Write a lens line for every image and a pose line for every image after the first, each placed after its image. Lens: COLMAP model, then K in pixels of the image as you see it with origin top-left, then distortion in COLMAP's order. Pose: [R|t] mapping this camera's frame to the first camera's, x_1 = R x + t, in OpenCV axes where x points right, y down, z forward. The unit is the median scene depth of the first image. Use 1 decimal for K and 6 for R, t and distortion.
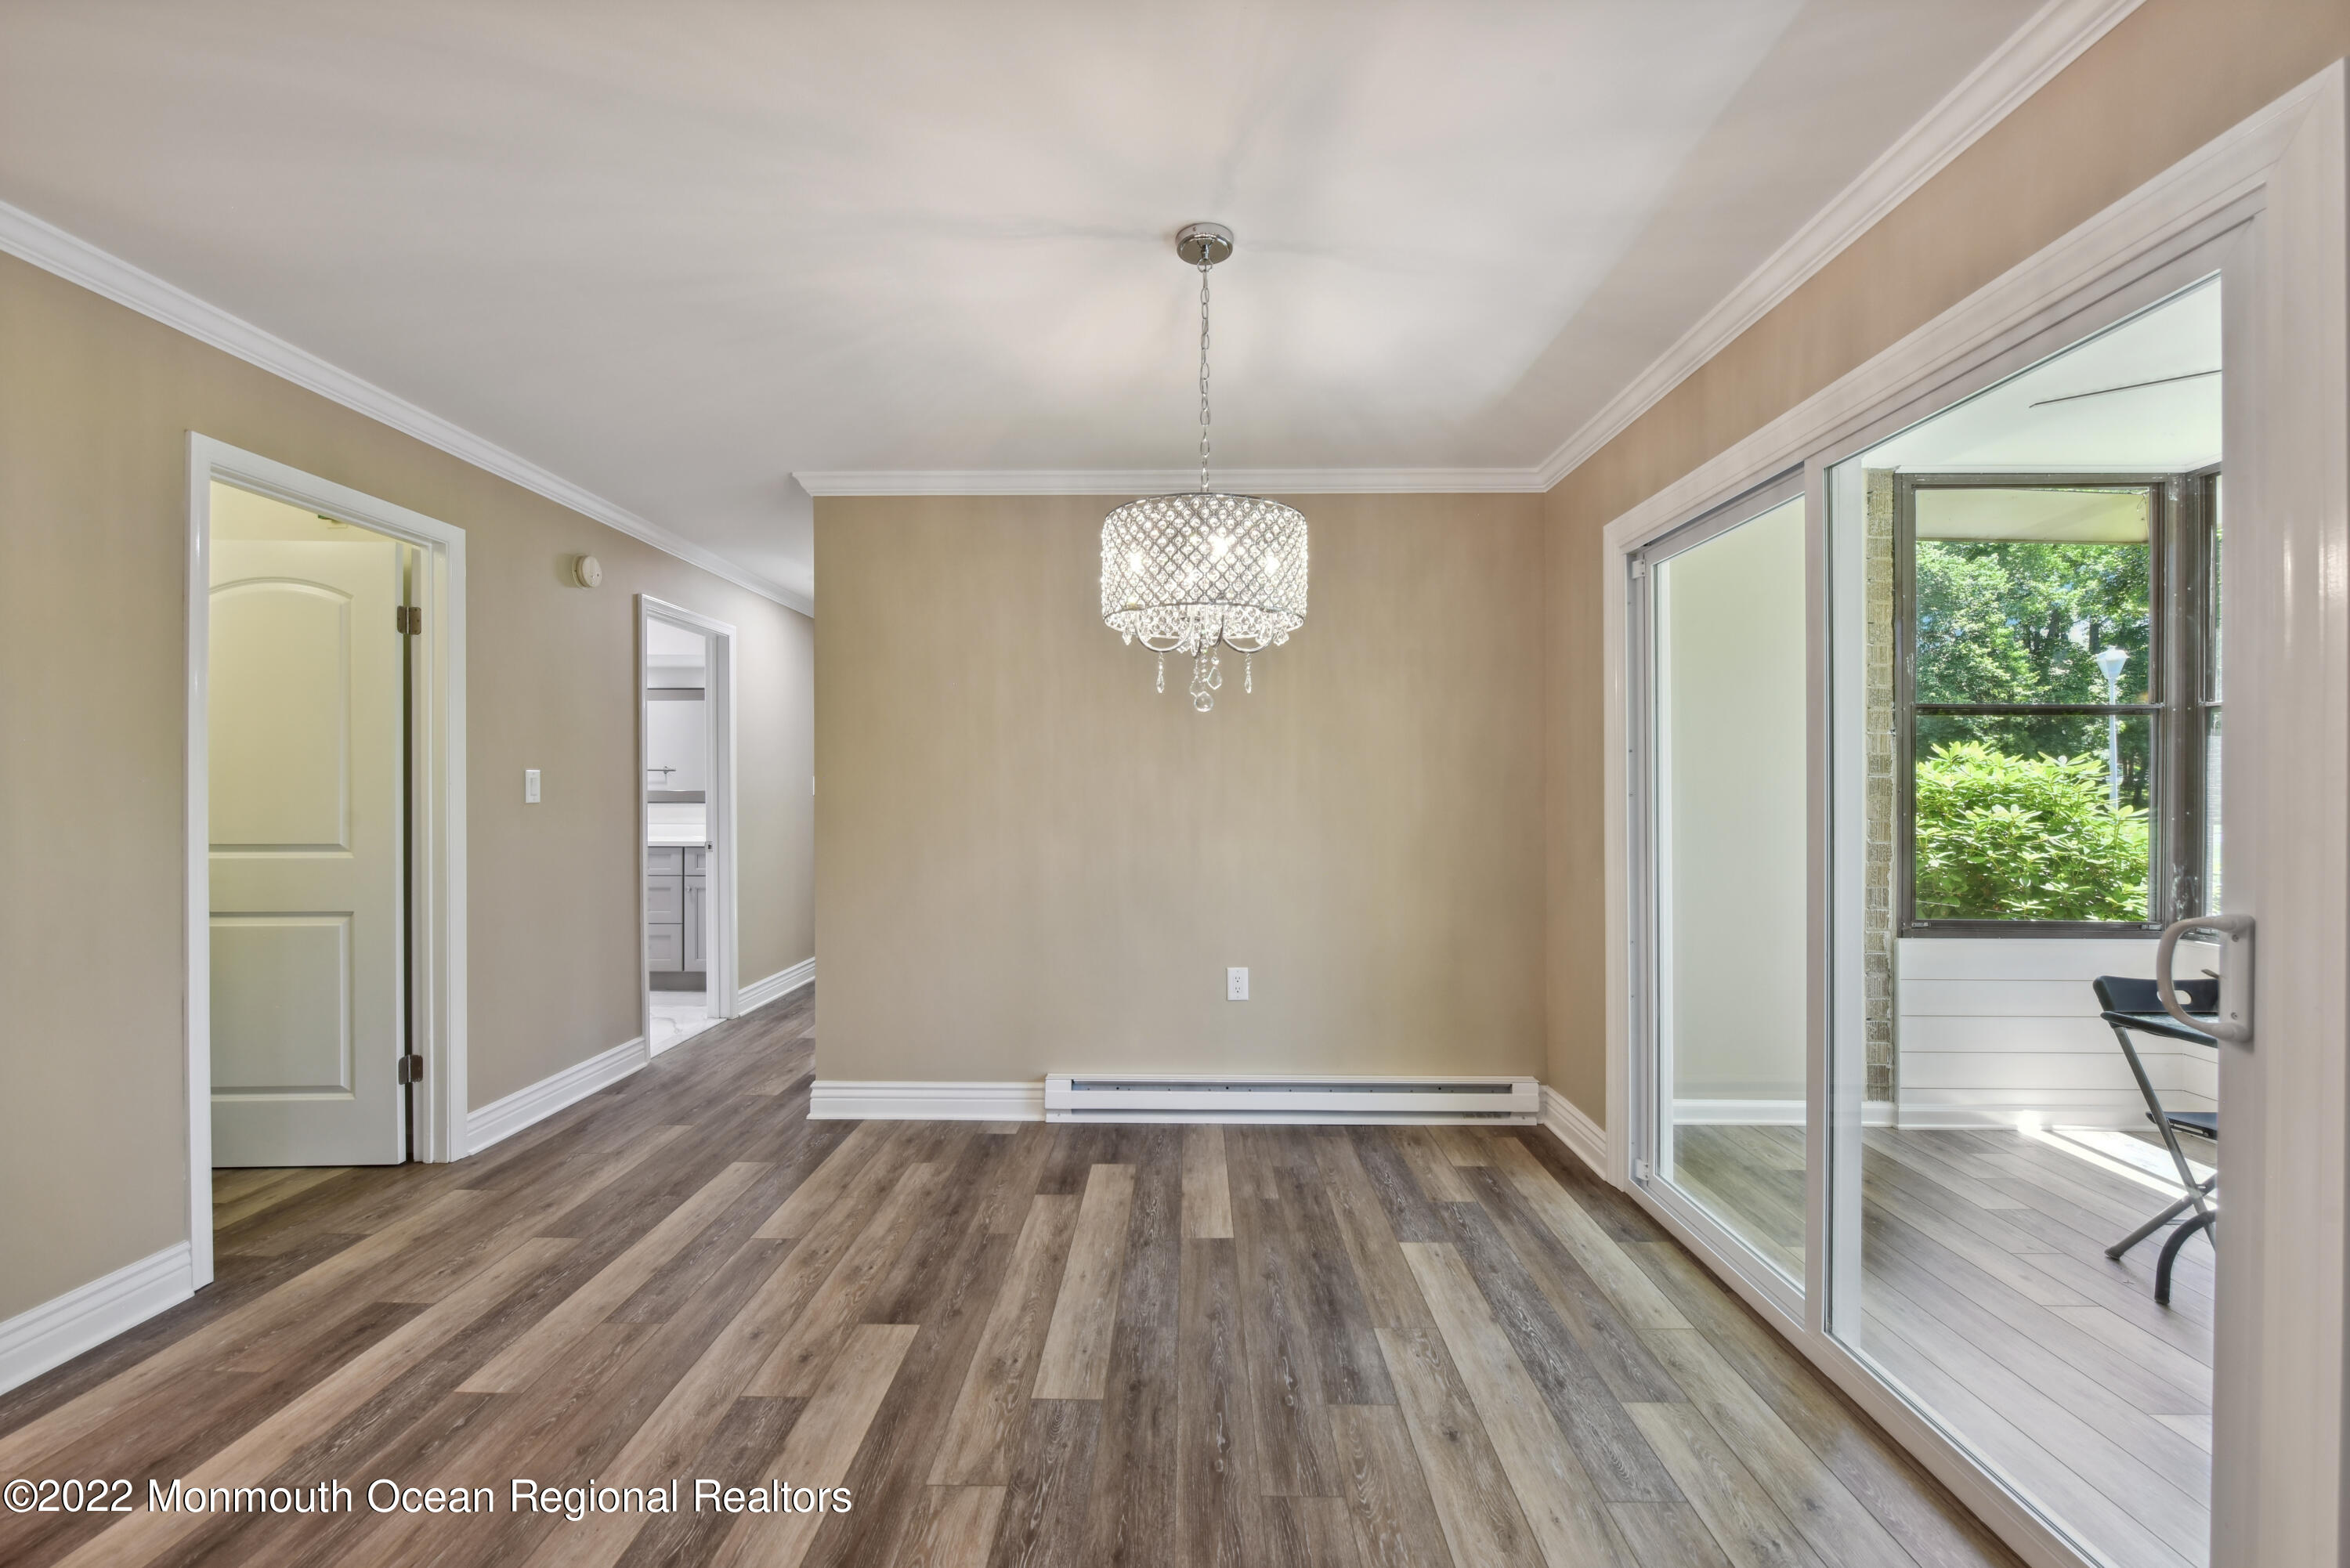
lens RADIAL K [[972.5, 0, 1154.7], [0, 972.5, 789.3], [0, 0, 1]] dist [0.003670, -0.002065]
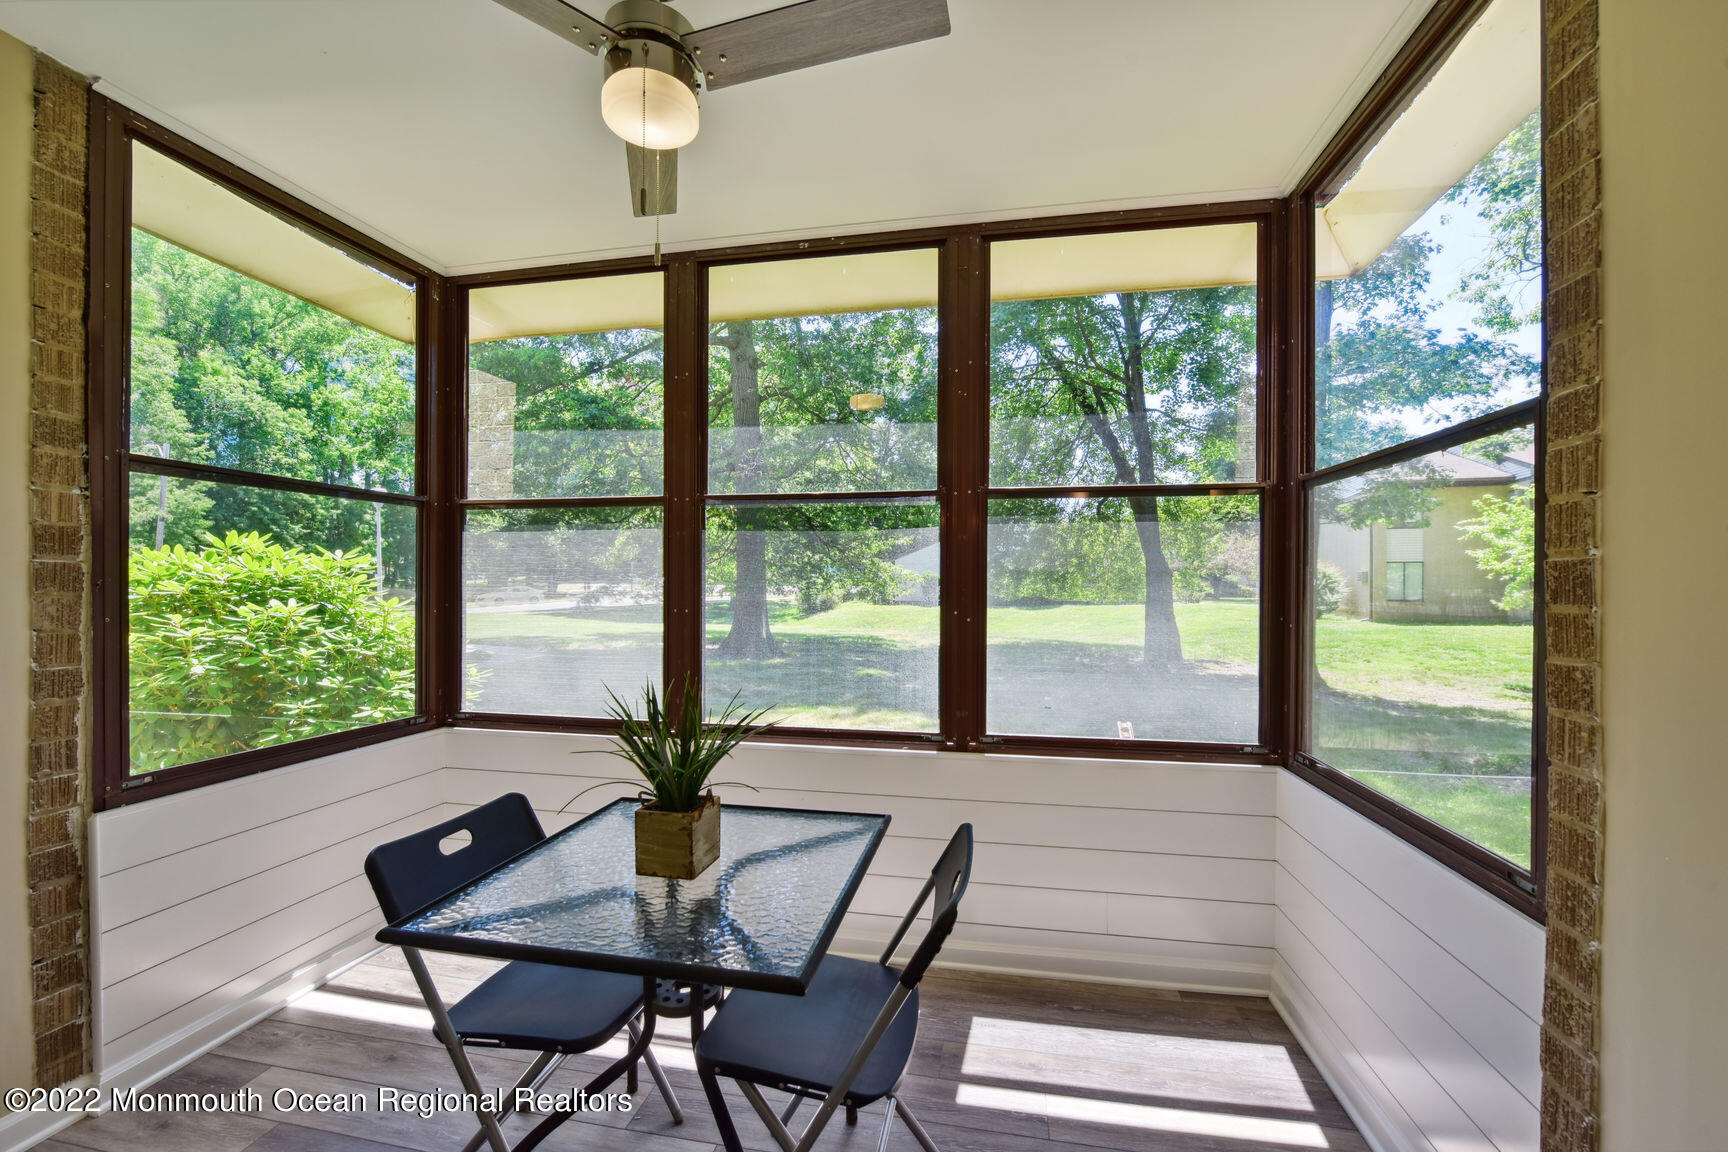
lens RADIAL K [[715.2, 0, 878.1], [0, 715.2, 583.7], [0, 0, 1]] dist [0.003670, -0.002065]
pose [[0.183181, -0.000197, 0.983079, 0.306087], [0.000161, 1.000000, 0.000171, 0.001240], [-0.983079, 0.000127, 0.183182, 0.315538]]
